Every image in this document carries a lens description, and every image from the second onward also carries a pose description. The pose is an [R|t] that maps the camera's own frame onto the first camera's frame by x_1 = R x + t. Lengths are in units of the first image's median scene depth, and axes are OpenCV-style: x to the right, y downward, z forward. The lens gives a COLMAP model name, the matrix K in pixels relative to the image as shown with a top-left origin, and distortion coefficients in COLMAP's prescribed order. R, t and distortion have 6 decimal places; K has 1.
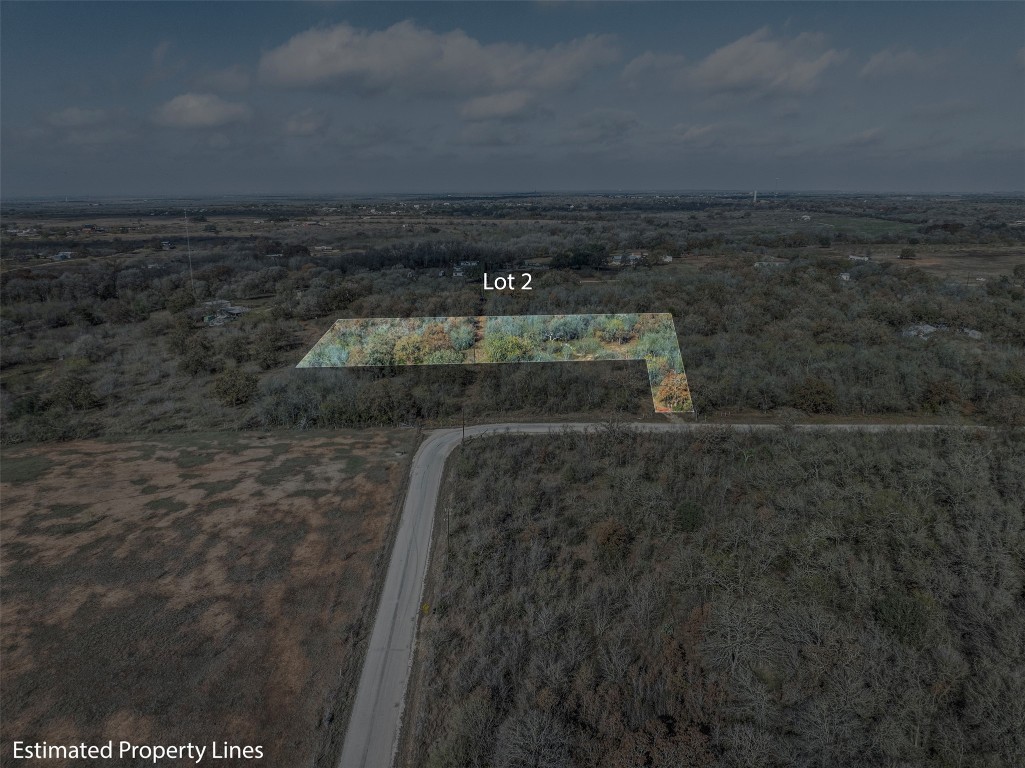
lens RADIAL K [[715.9, 0, 516.0], [0, 715.9, 383.8], [0, 0, 1]] dist [-0.045491, 0.020963]
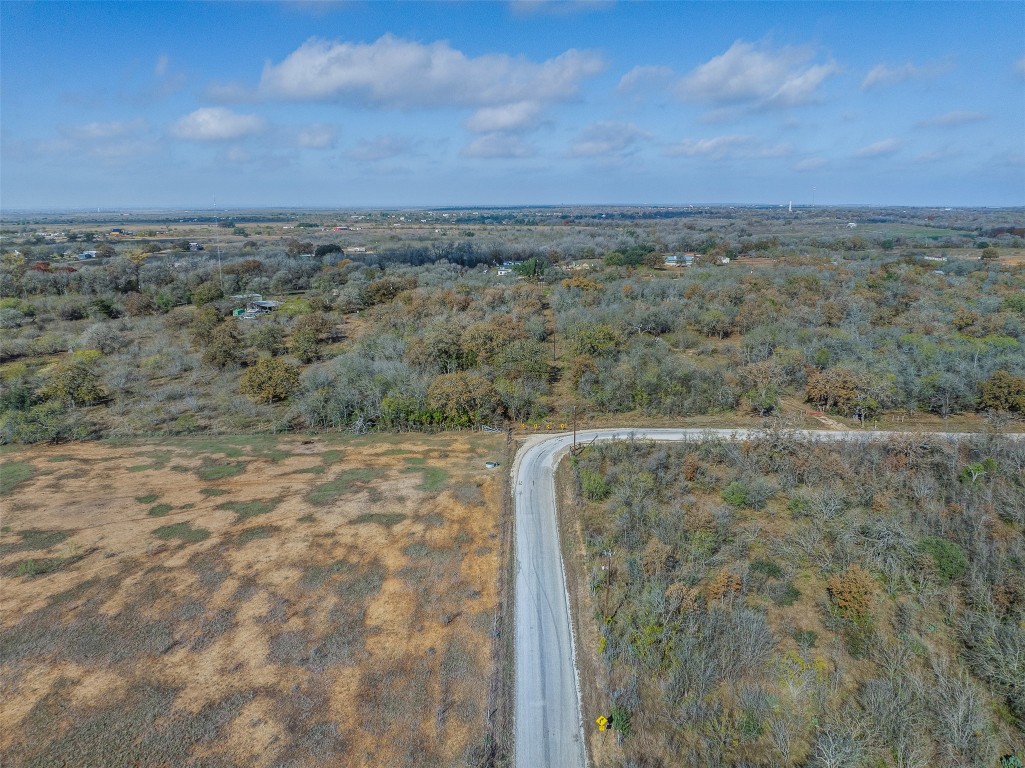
lens RADIAL K [[715.9, 0, 513.5], [0, 715.9, 385.4], [0, 0, 1]] dist [-0.045491, 0.020963]
pose [[0.999375, 0.009109, -0.034145, -0.110822], [-0.009692, 0.999810, -0.016923, 0.025325], [0.033985, 0.017244, 0.999274, 0.240114]]
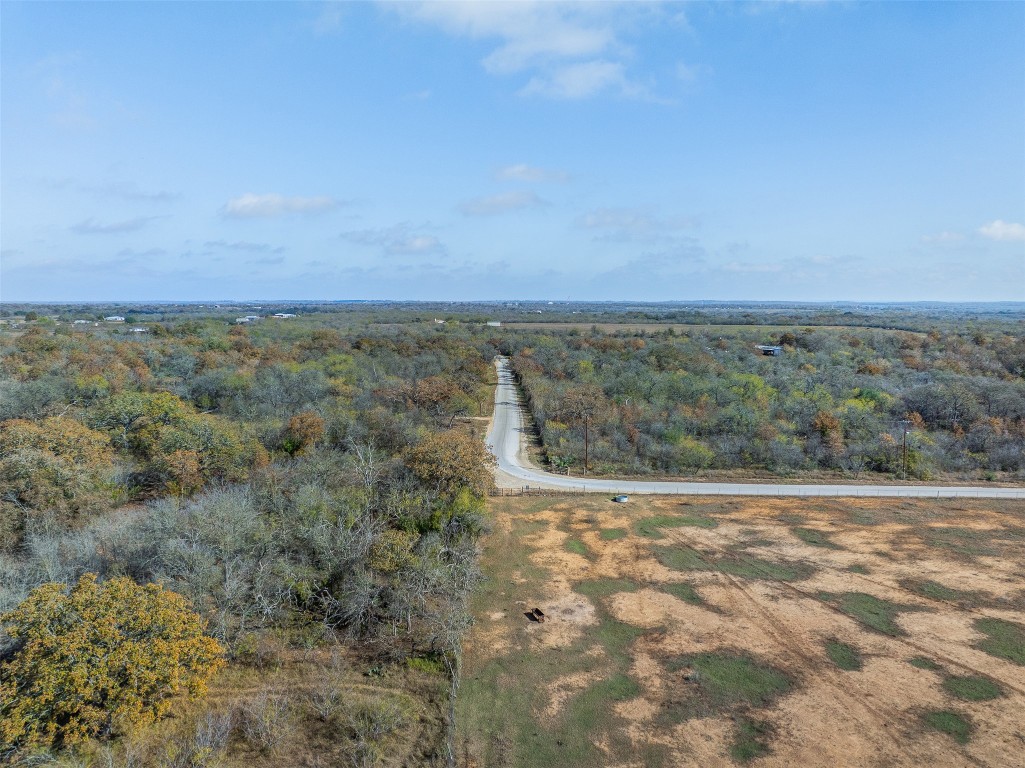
lens RADIAL K [[715.9, 0, 510.2], [0, 715.9, 383.5], [0, 0, 1]] dist [-0.045491, 0.020963]
pose [[0.015415, -0.104011, 0.994457, -0.732313], [0.268327, 0.958523, 0.096094, -0.078485], [-0.963204, 0.265359, 0.042684, 1.001914]]
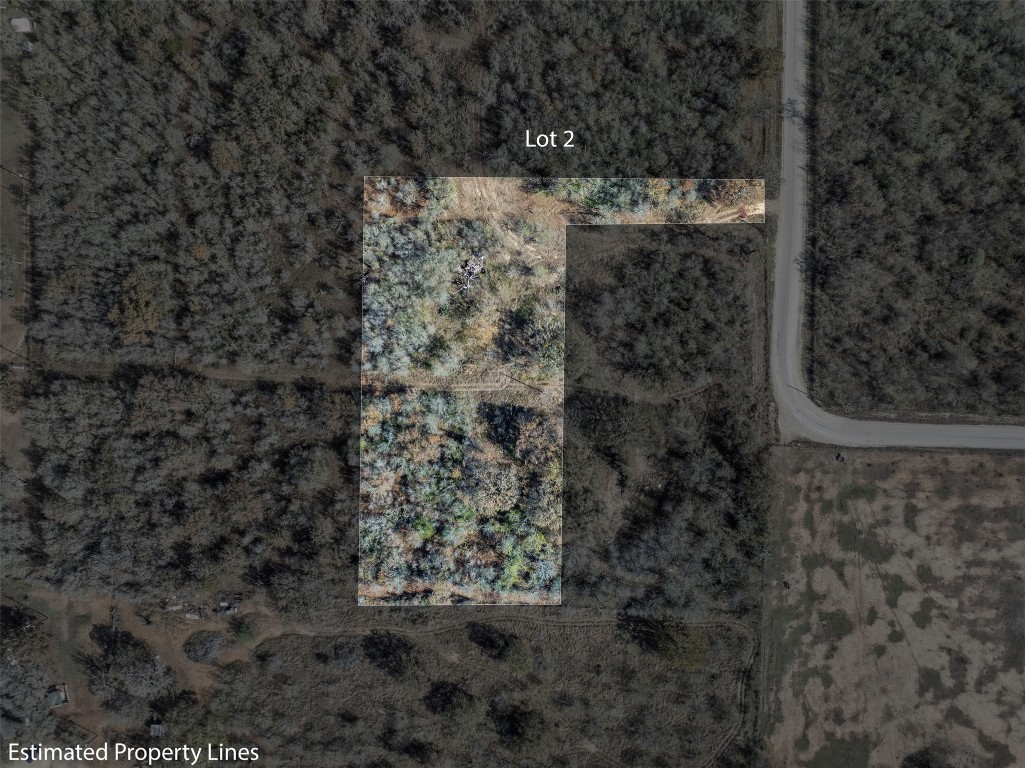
lens RADIAL K [[715.9, 0, 511.5], [0, 715.9, 383.8], [0, 0, 1]] dist [-0.045491, 0.020963]
pose [[0.064767, -0.997655, 0.022135, -0.095609], [0.285341, 0.039770, 0.957601, -1.179817], [-0.956235, -0.055705, 0.287247, 1.153892]]
